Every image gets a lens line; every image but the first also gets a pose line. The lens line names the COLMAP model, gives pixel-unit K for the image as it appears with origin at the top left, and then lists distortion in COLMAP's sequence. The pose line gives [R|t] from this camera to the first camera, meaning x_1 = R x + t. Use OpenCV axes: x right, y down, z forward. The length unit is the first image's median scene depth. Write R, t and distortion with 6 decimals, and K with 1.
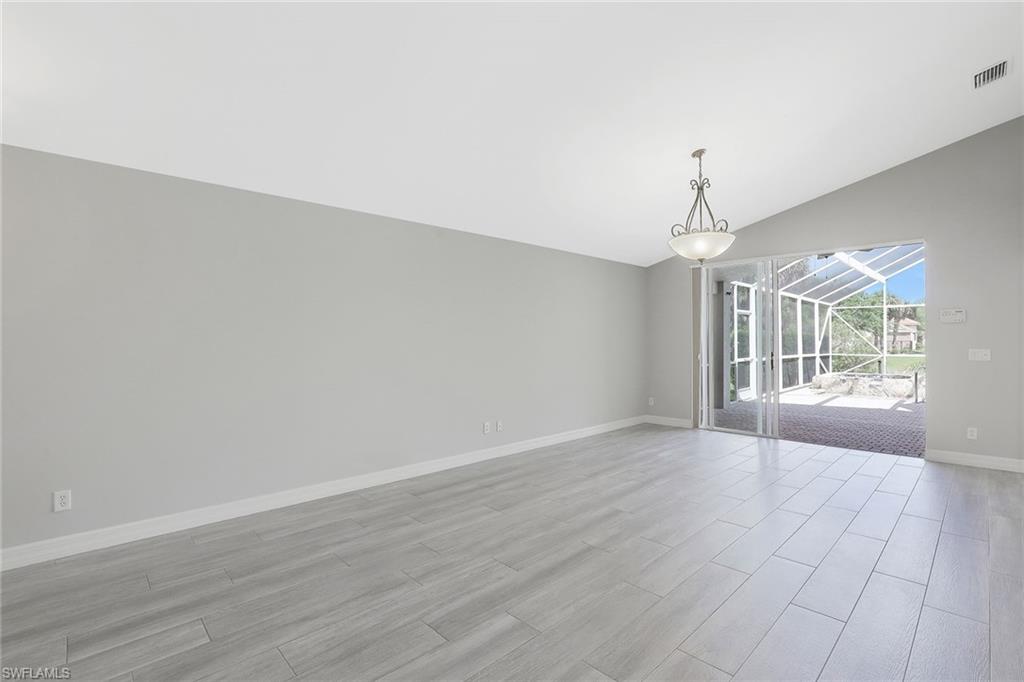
lens RADIAL K [[470.4, 0, 524.1], [0, 470.4, 336.8], [0, 0, 1]] dist [-0.029926, 0.000918]
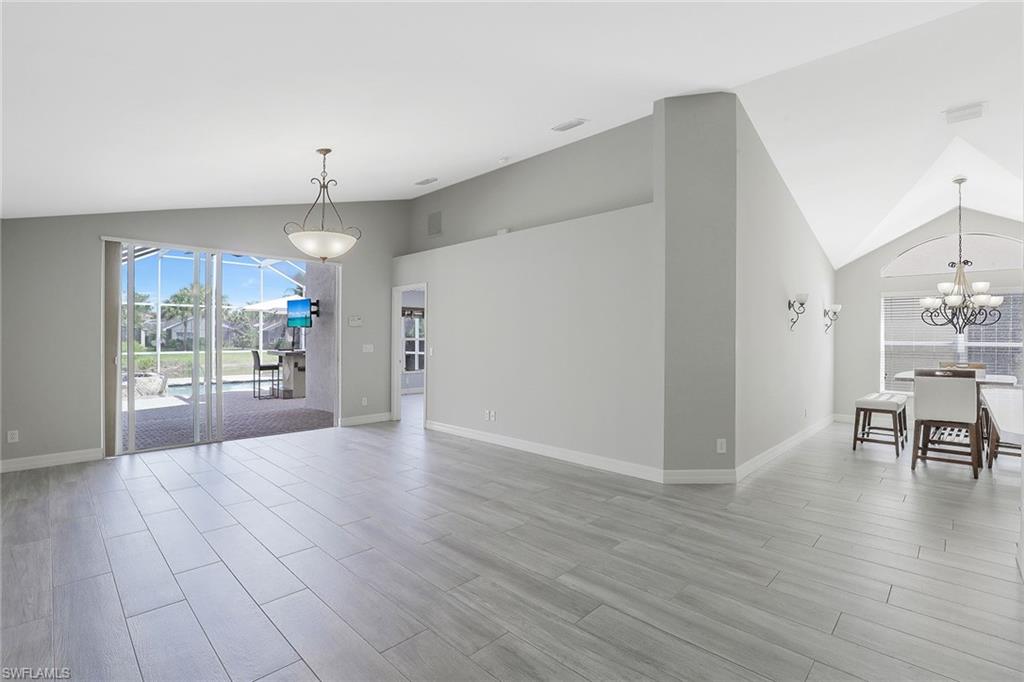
lens RADIAL K [[470.4, 0, 524.1], [0, 470.4, 336.8], [0, 0, 1]] dist [-0.029926, 0.000918]
pose [[-0.031386, 0.002868, 0.999503, -0.737218], [-0.008100, 0.999962, -0.003124, 0.002347], [-0.999475, -0.008194, -0.031362, 0.697796]]
